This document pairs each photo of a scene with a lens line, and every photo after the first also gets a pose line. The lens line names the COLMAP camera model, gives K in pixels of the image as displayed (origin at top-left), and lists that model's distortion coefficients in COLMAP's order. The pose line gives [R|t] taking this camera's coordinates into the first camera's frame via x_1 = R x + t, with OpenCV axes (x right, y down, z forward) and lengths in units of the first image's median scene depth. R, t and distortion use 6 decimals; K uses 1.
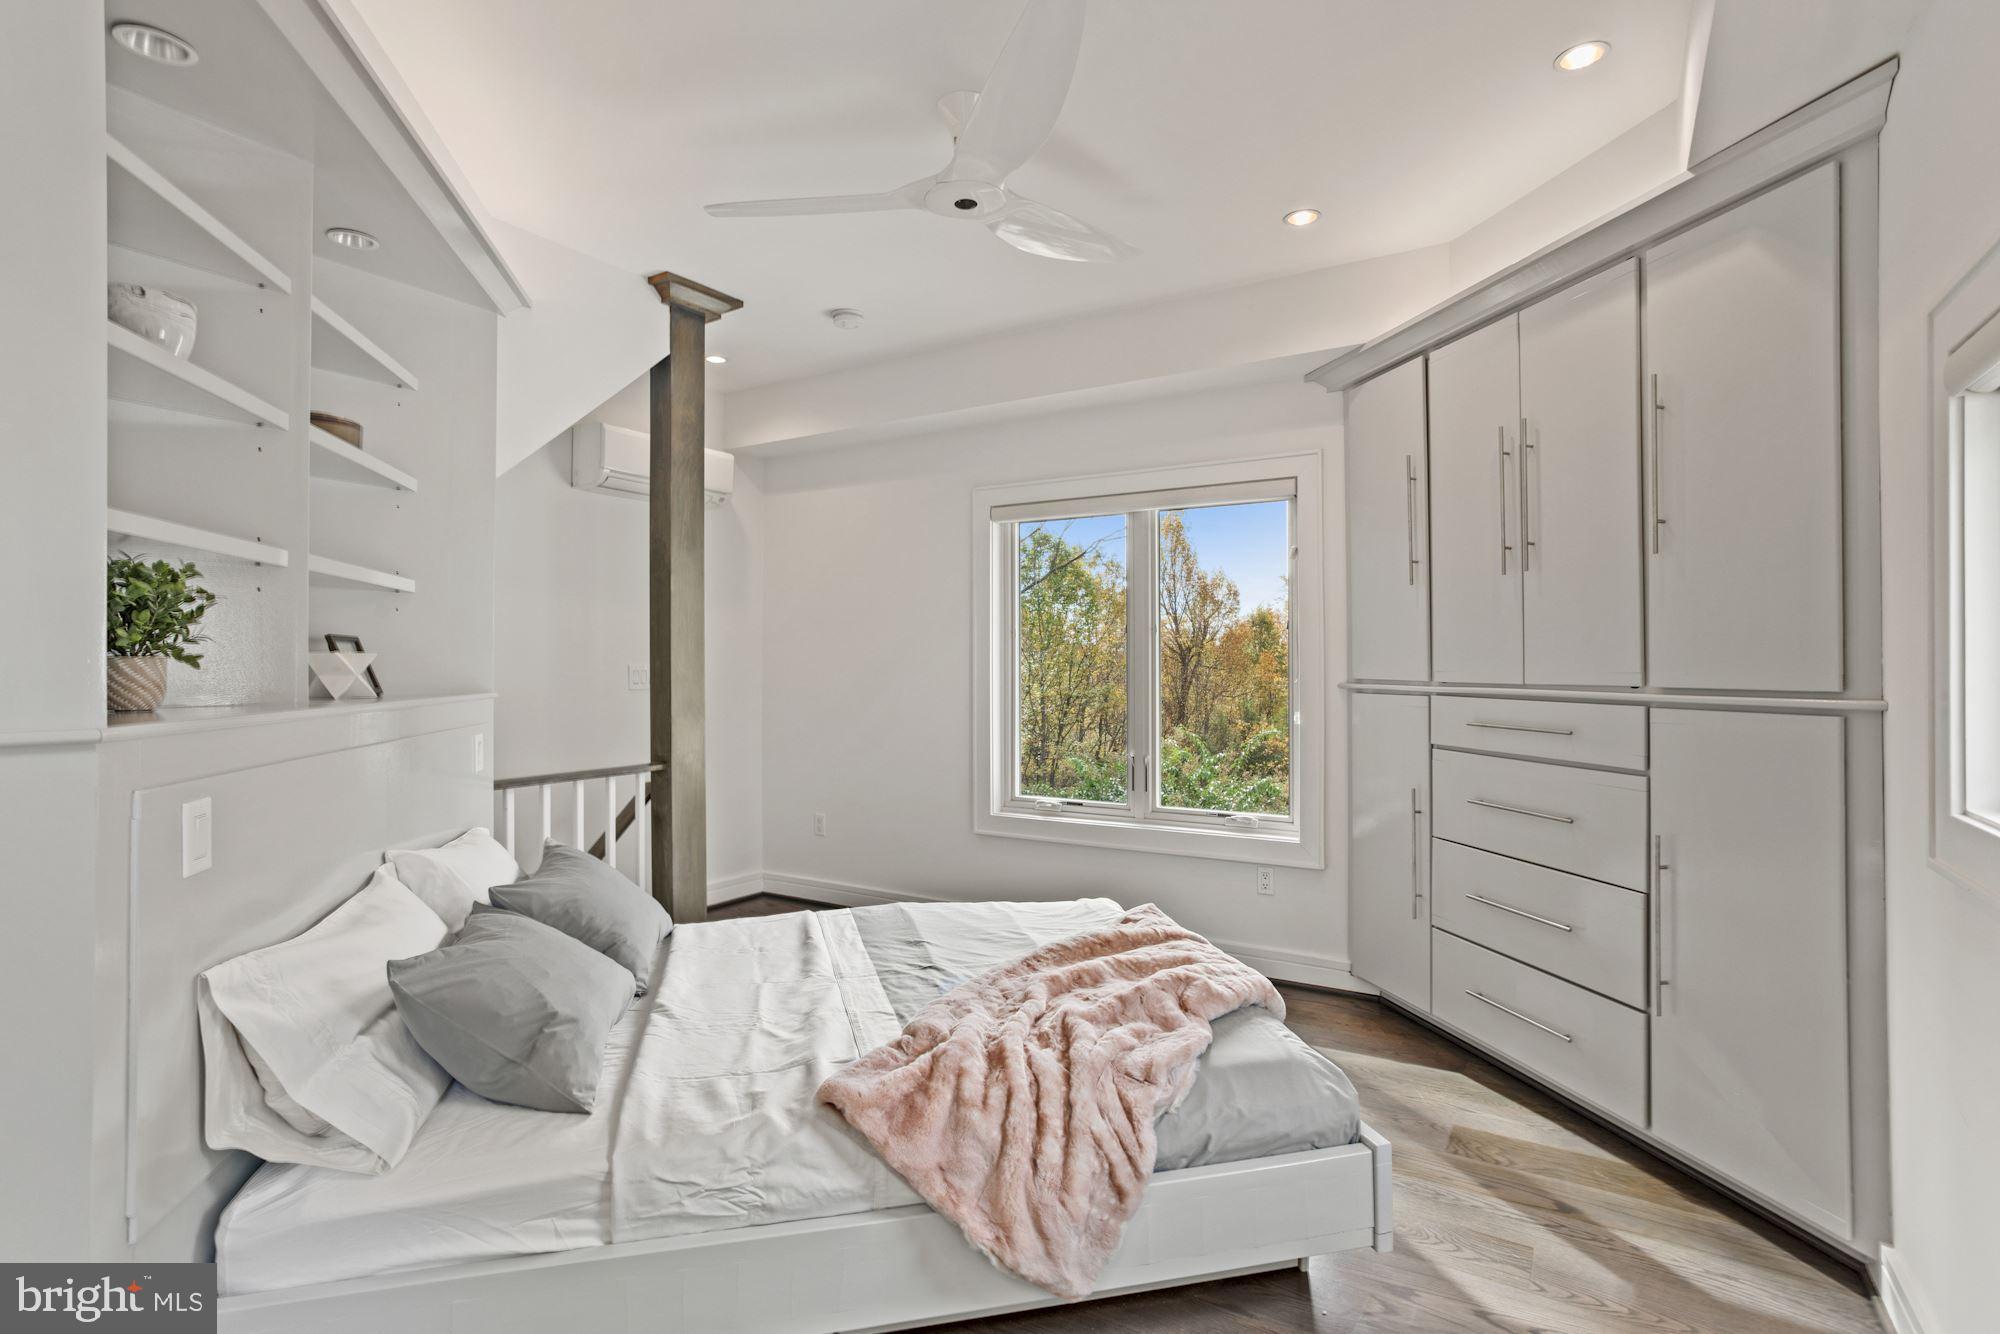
lens RADIAL K [[958.4, 0, 1002.9], [0, 958.4, 661.0], [0, 0, 1]] dist [-0.034630, 0.028084]
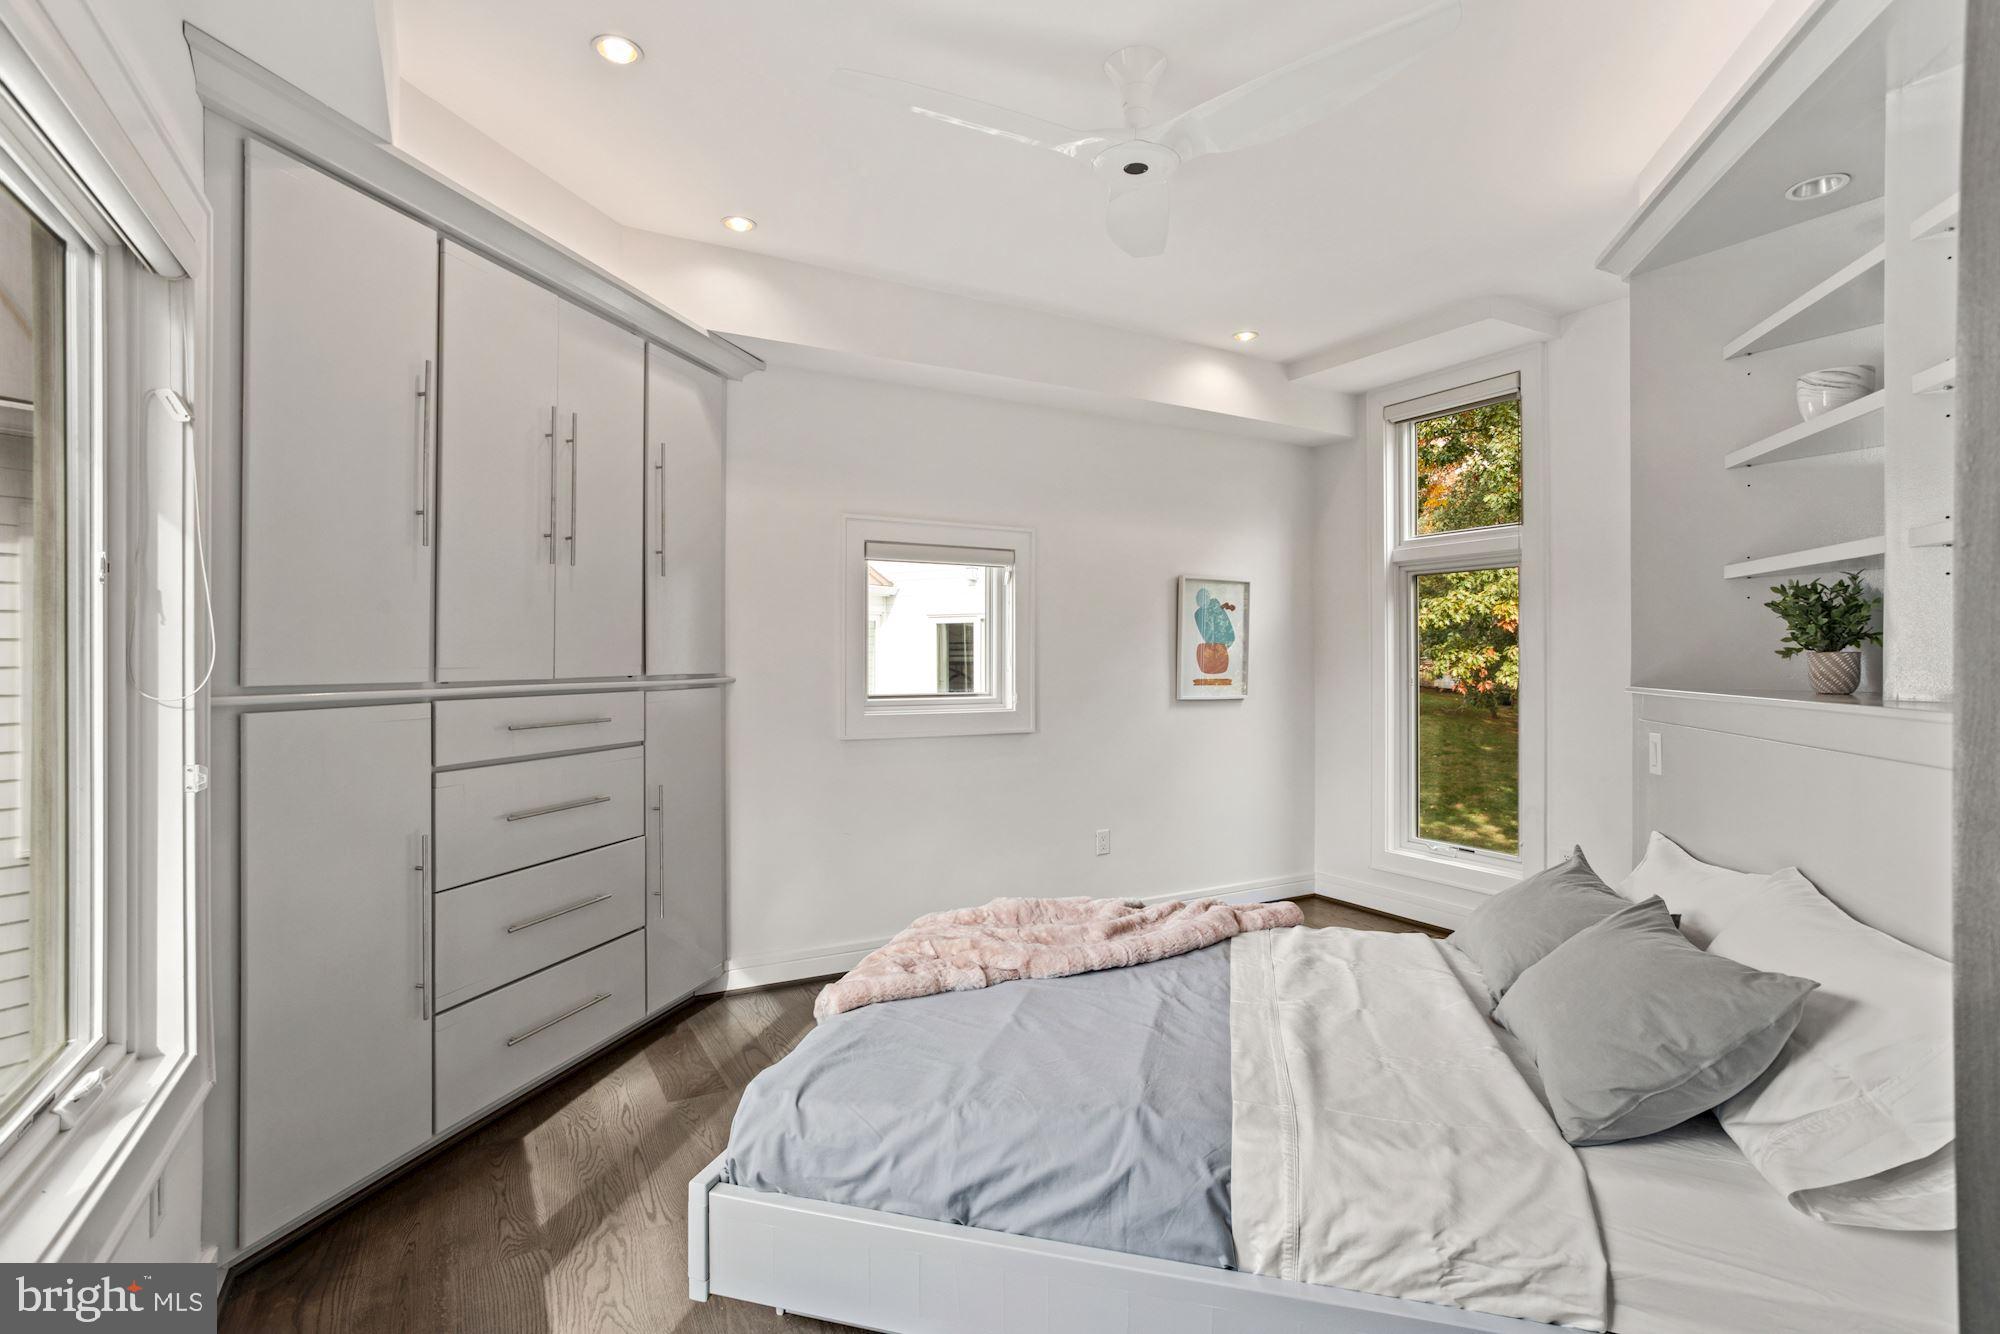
lens RADIAL K [[958.4, 0, 1002.9], [0, 958.4, 661.0], [0, 0, 1]] dist [-0.034630, 0.028084]
pose [[-0.877758, -0.001016, 0.479102, -0.320167], [-0.001731, 0.999998, -0.001050, 0.006187], [-0.479100, -0.001751, -0.877758, 1.618177]]
